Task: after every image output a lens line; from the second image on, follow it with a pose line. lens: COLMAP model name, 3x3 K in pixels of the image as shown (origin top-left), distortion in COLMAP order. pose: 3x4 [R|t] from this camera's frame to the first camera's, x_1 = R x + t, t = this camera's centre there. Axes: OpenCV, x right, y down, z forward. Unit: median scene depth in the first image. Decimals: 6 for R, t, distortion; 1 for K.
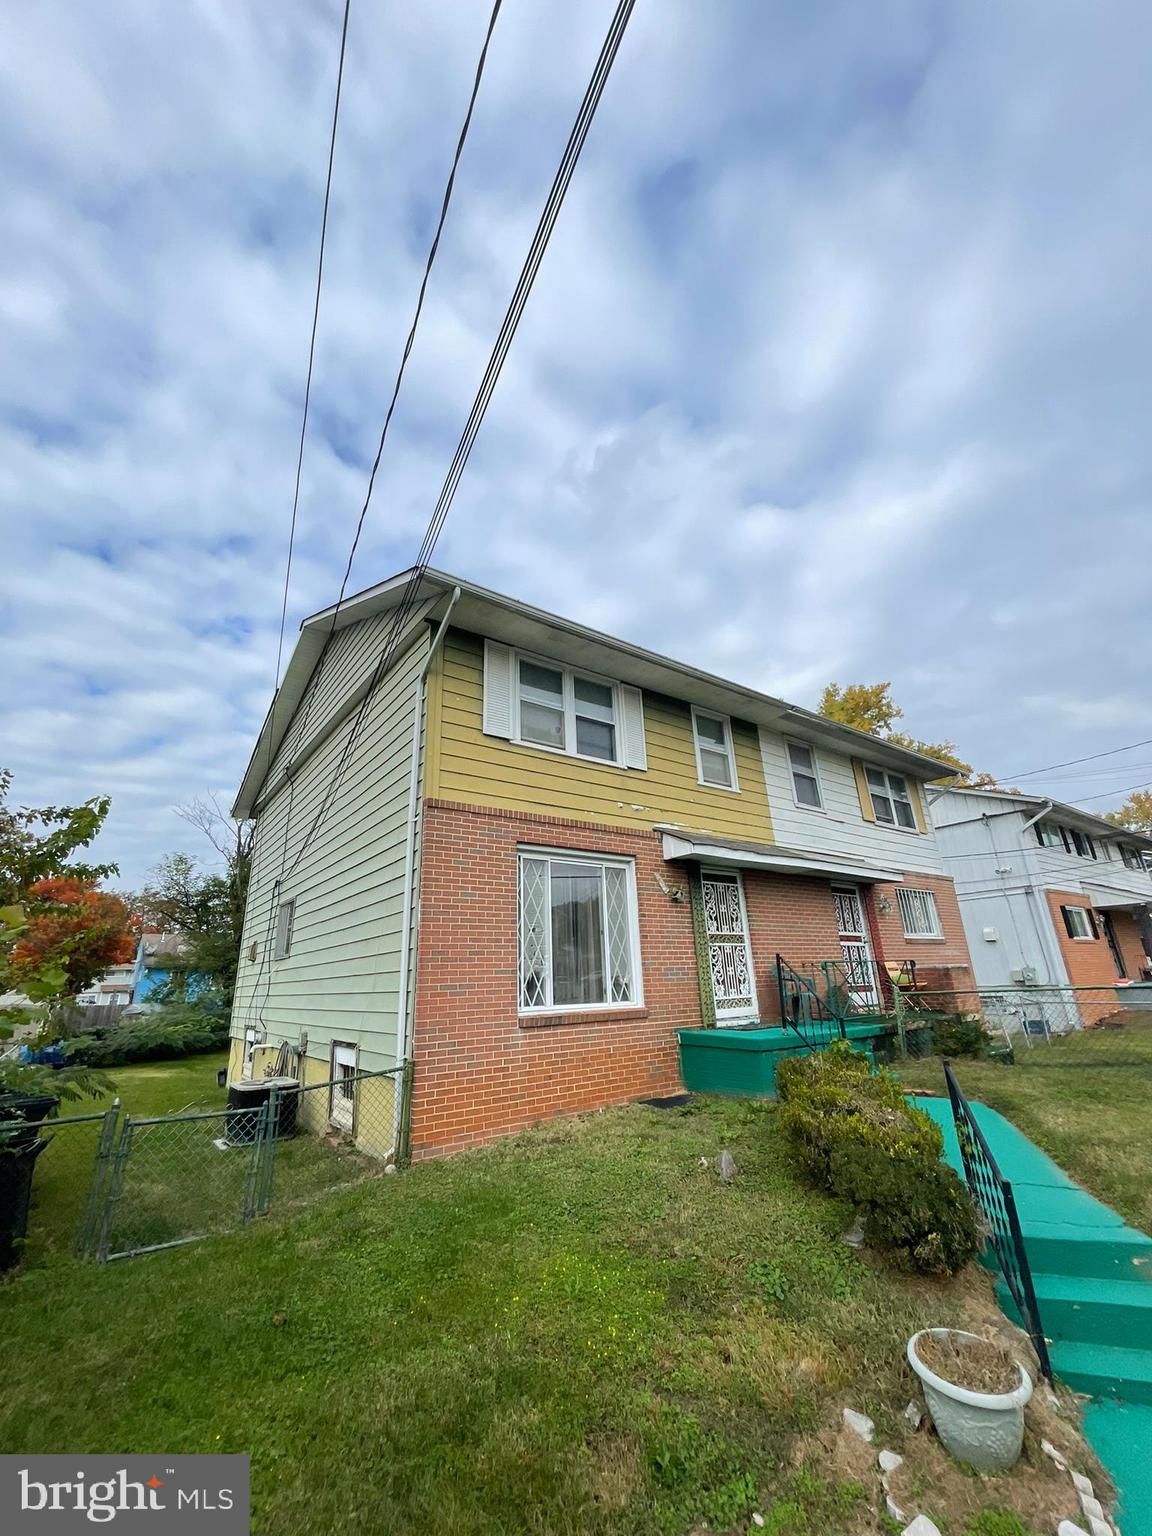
lens RADIAL K [[615.2, 0, 573.2], [0, 615.2, 763.0], [0, 0, 1]] dist [-0.001803, 0.000241]
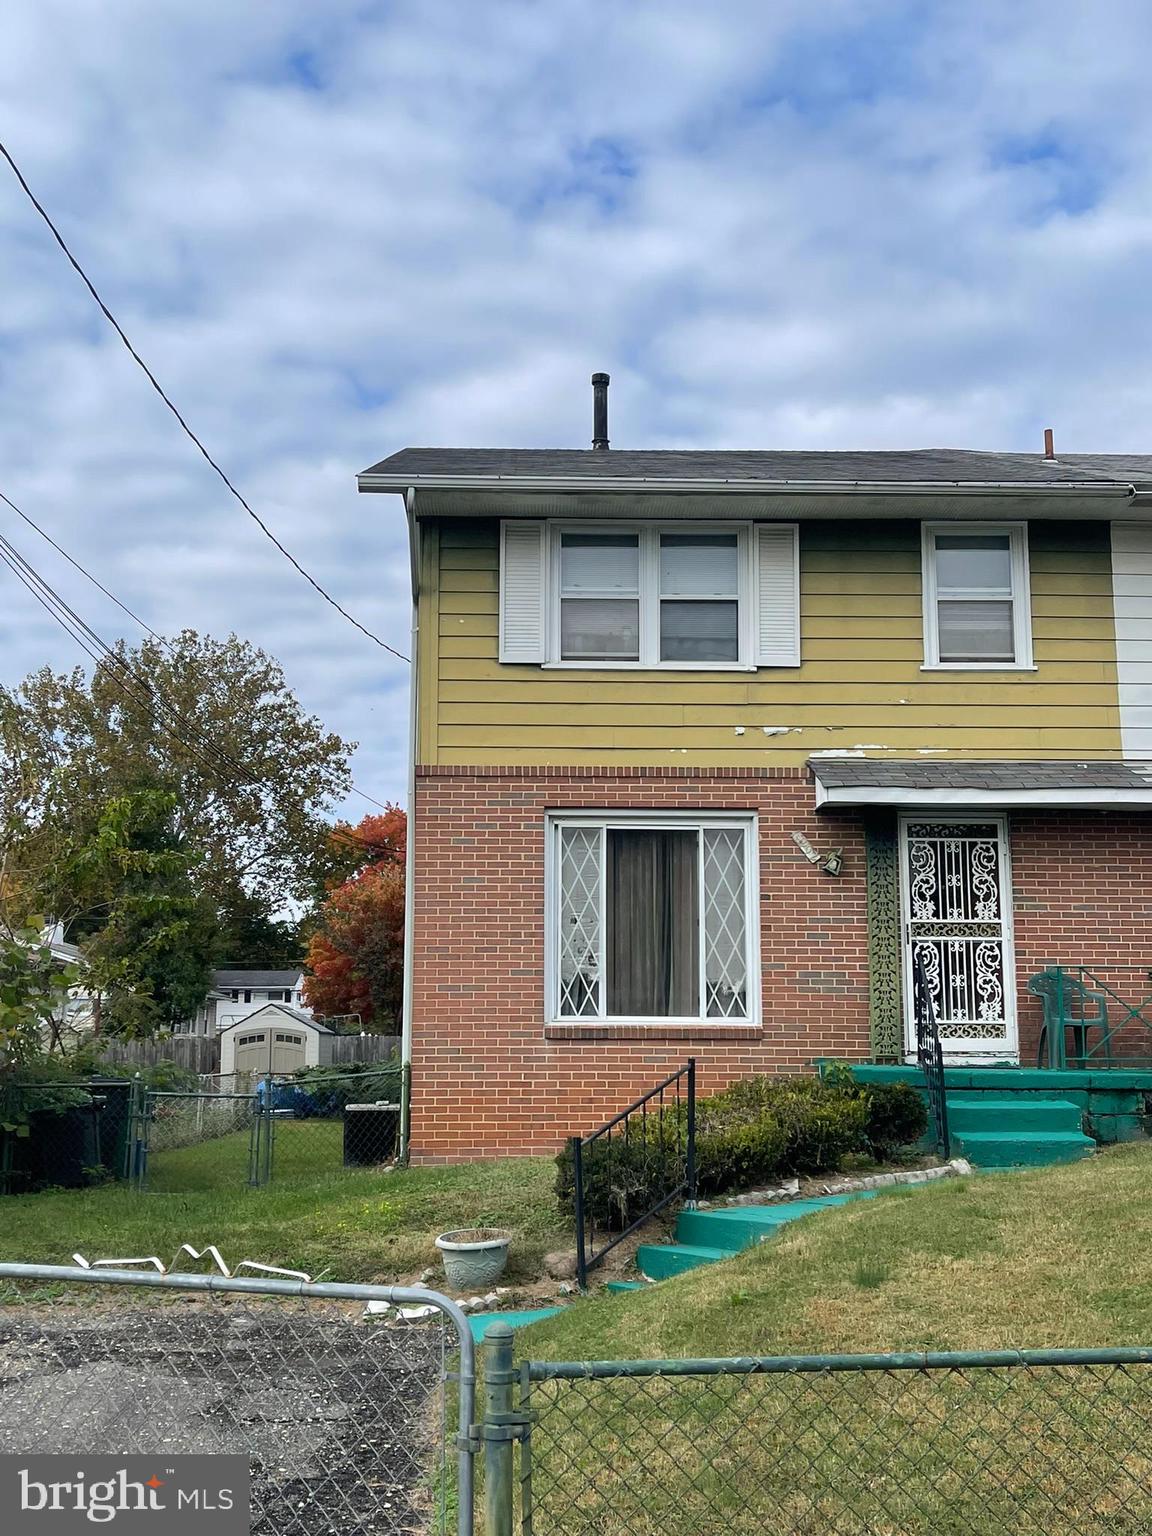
lens RADIAL K [[1662.1, 0, 576.0], [0, 1662.1, 769.6], [0, 0, 1]] dist [0.121804, 0.000000]
pose [[0.836330, -0.050082, -0.545934, 0.905379], [0.157959, 0.975601, 0.152483, -0.190233], [0.524977, -0.213761, 0.823836, -0.555410]]
